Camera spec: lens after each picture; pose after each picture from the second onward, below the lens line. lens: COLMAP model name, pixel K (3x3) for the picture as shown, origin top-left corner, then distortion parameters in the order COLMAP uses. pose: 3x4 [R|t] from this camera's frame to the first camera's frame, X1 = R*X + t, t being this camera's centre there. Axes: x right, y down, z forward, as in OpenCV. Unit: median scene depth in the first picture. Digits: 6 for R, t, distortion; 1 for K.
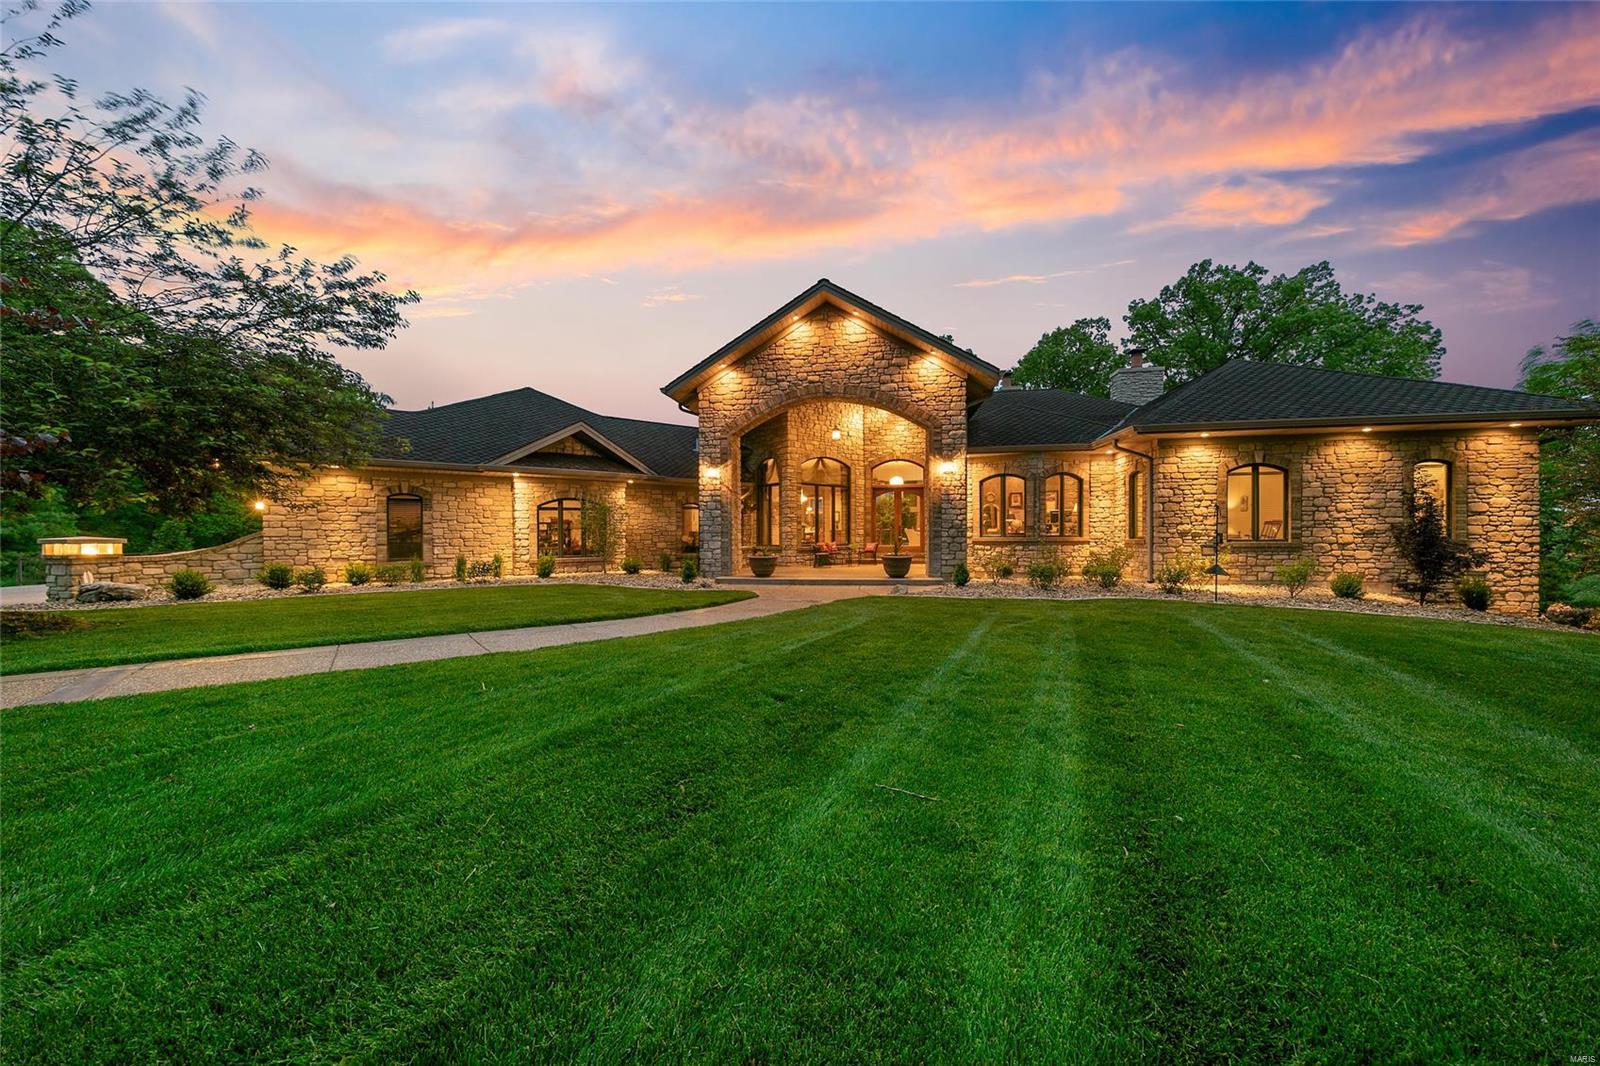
lens RADIAL K [[543.4, 0, 797.3], [0, 543.4, 536.9], [0, 0, 1]] dist [0.007529, -0.000479]
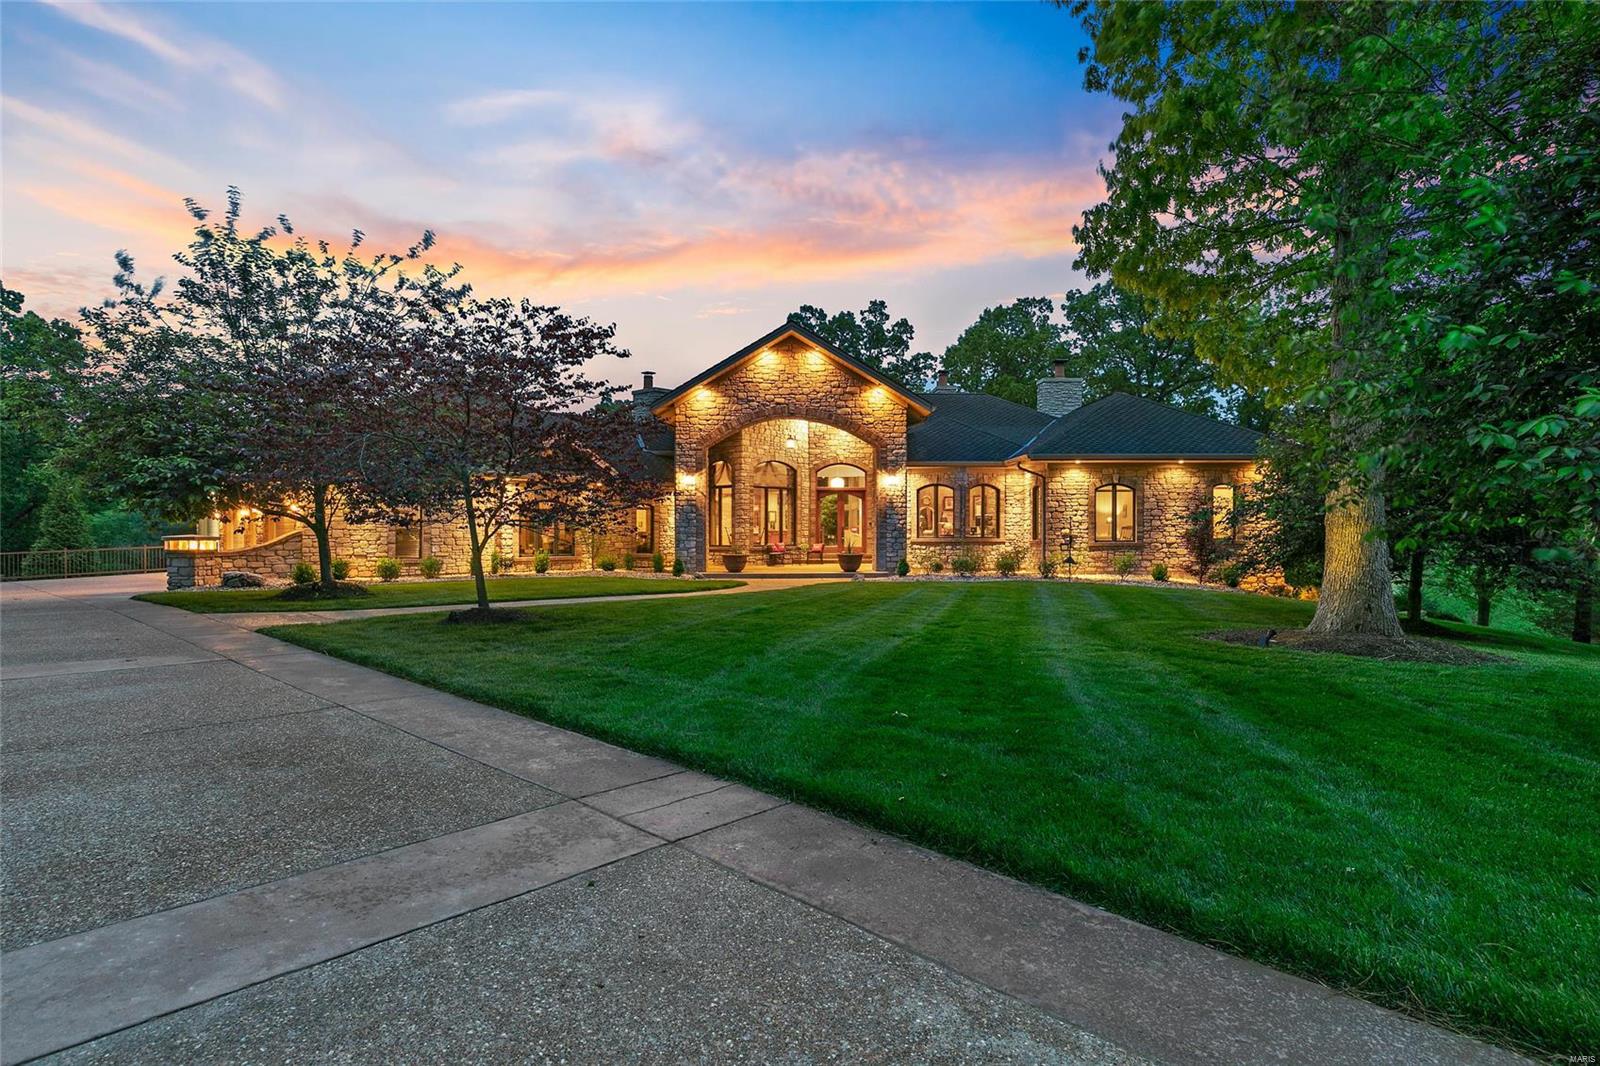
lens RADIAL K [[818.9, 0, 806.5], [0, 818.9, 526.4], [0, 0, 1]] dist [-0.001109, 0.000165]
pose [[0.981609, 0.005898, 0.190811, -0.237705], [-0.002724, 0.999854, -0.016890, 0.005676], [-0.190883, 0.016059, 0.981481, -0.695400]]
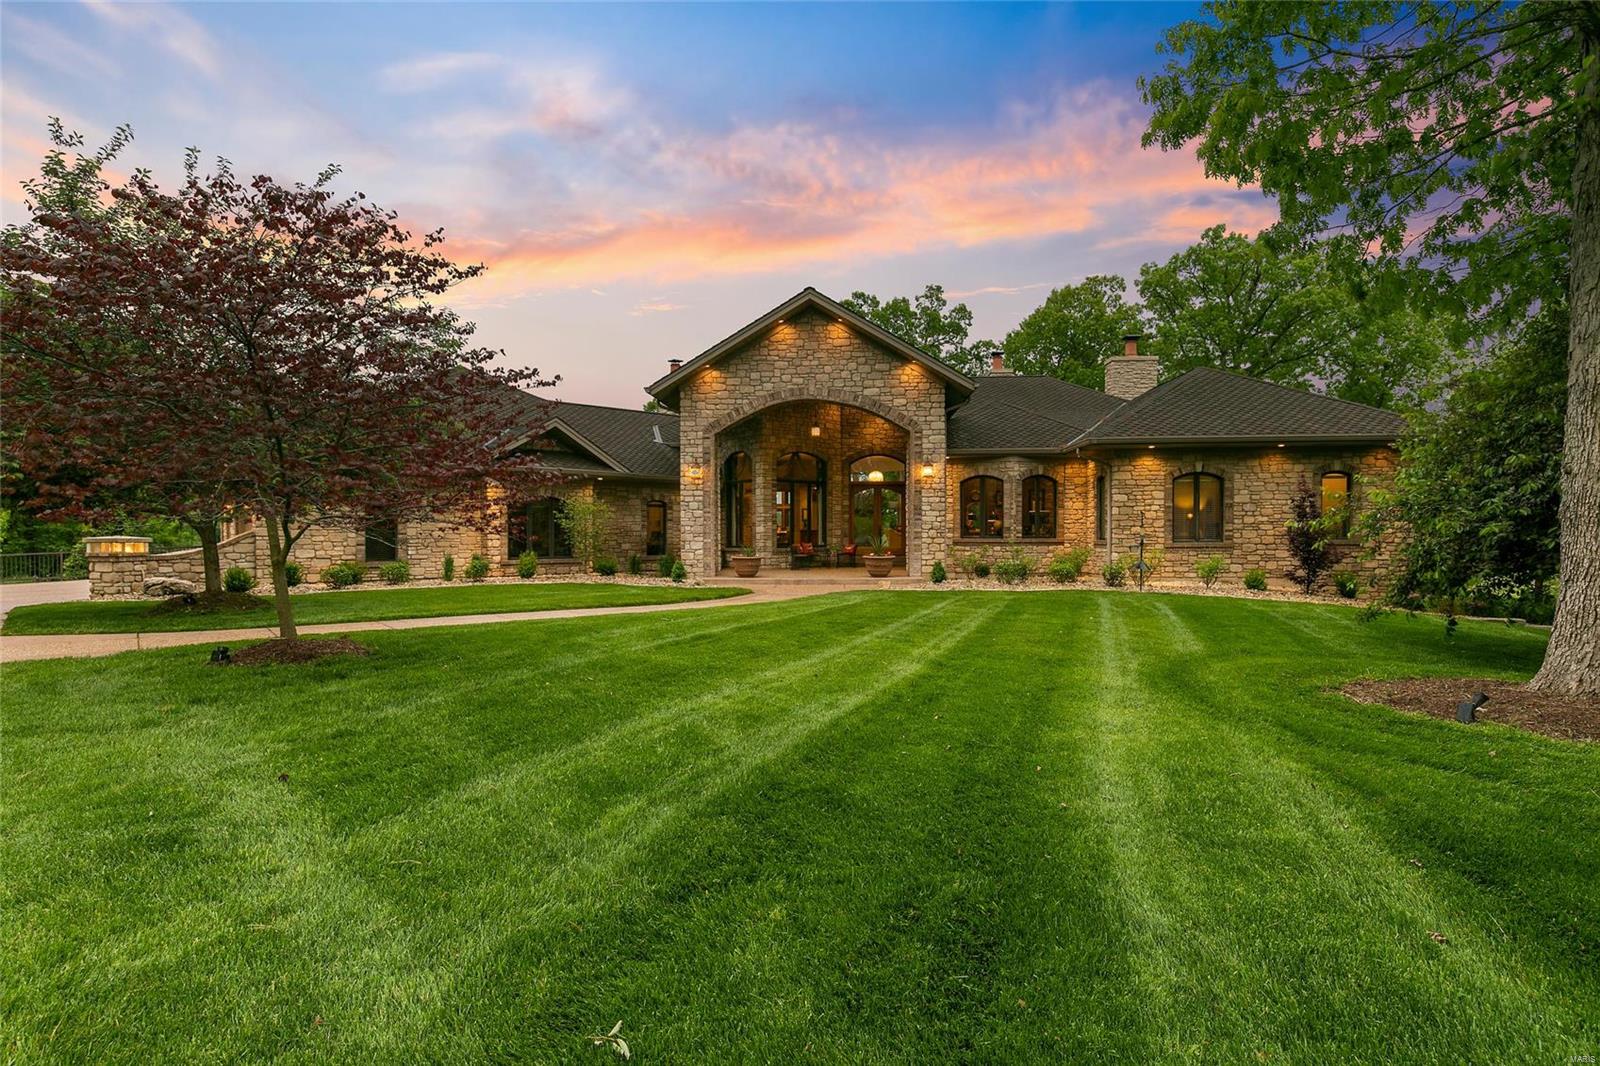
lens RADIAL K [[809.2, 0, 800.0], [0, 809.2, 533.0], [0, 0, 1]] dist [-0.000923, -0.000256]
pose [[0.995069, 0.002423, 0.099151, -0.110932], [-0.001748, 0.999975, -0.006898, 0.001750], [-0.099165, 0.006690, 0.995048, -0.478263]]
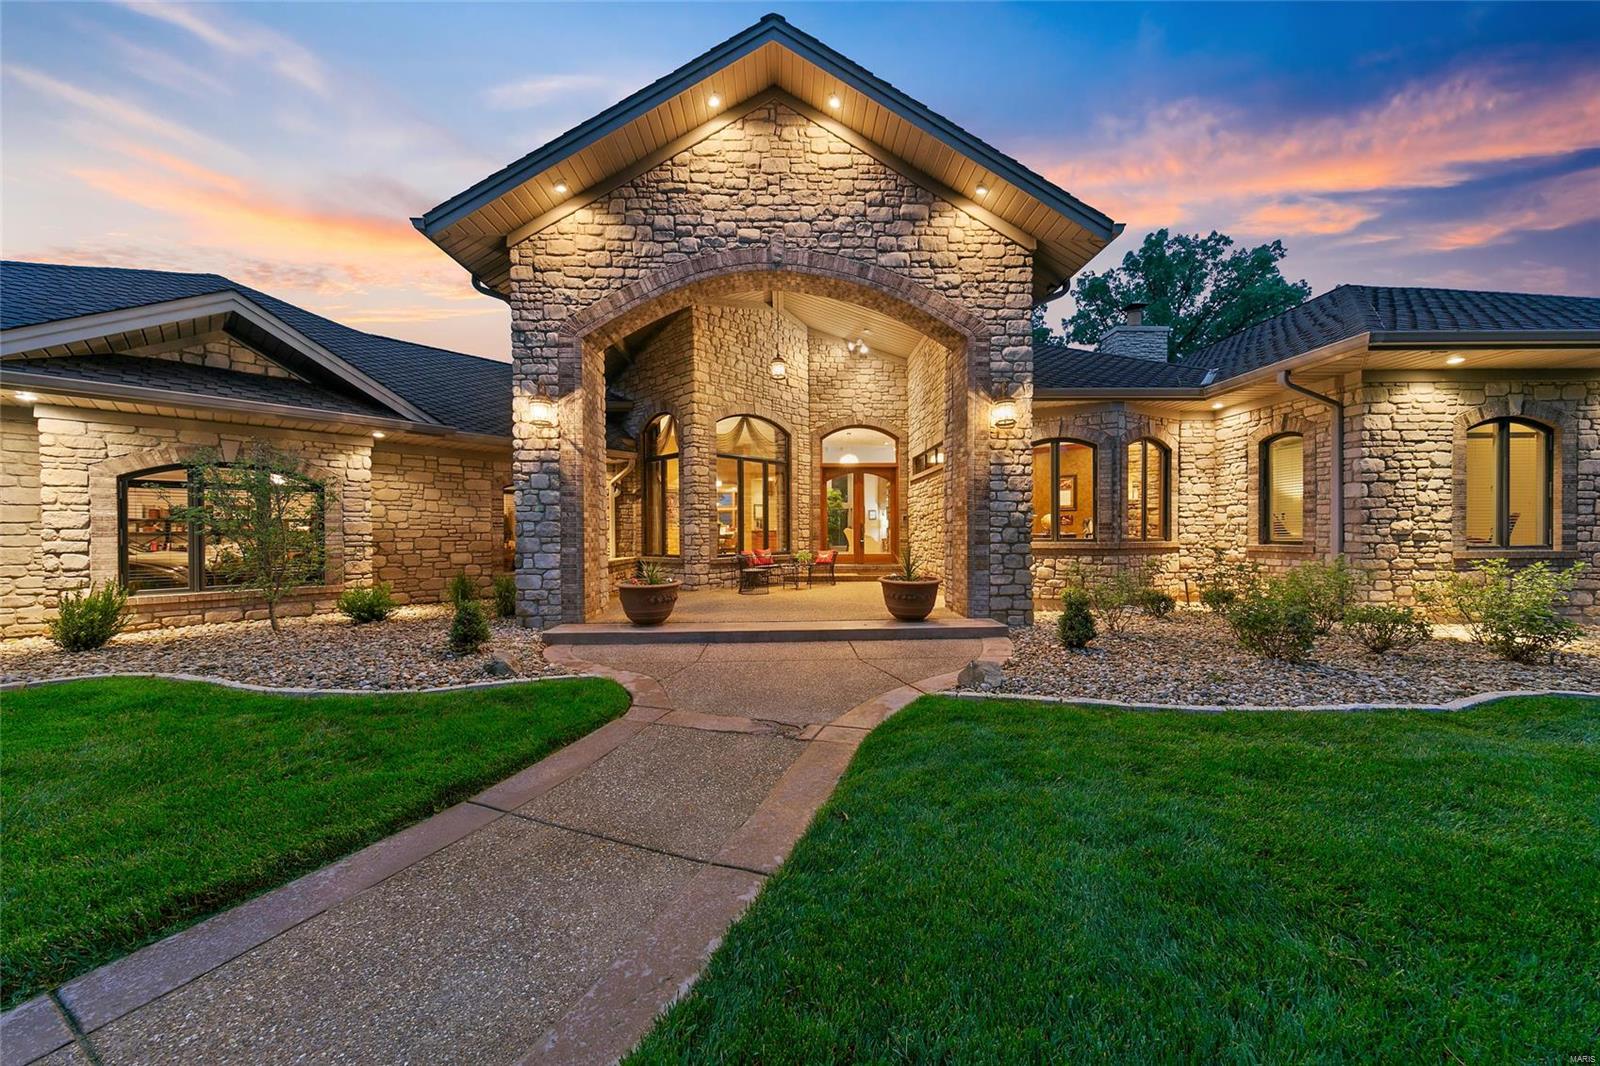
lens RADIAL K [[543.4, 0, 797.3], [0, 543.4, 536.9], [0, 0, 1]] dist [0.007529, -0.000479]
pose [[0.982618, -0.003095, 0.185615, -0.020931], [0.003311, 0.999994, -0.000853, -0.005802], [-0.185612, 0.001452, 0.982622, 0.474484]]
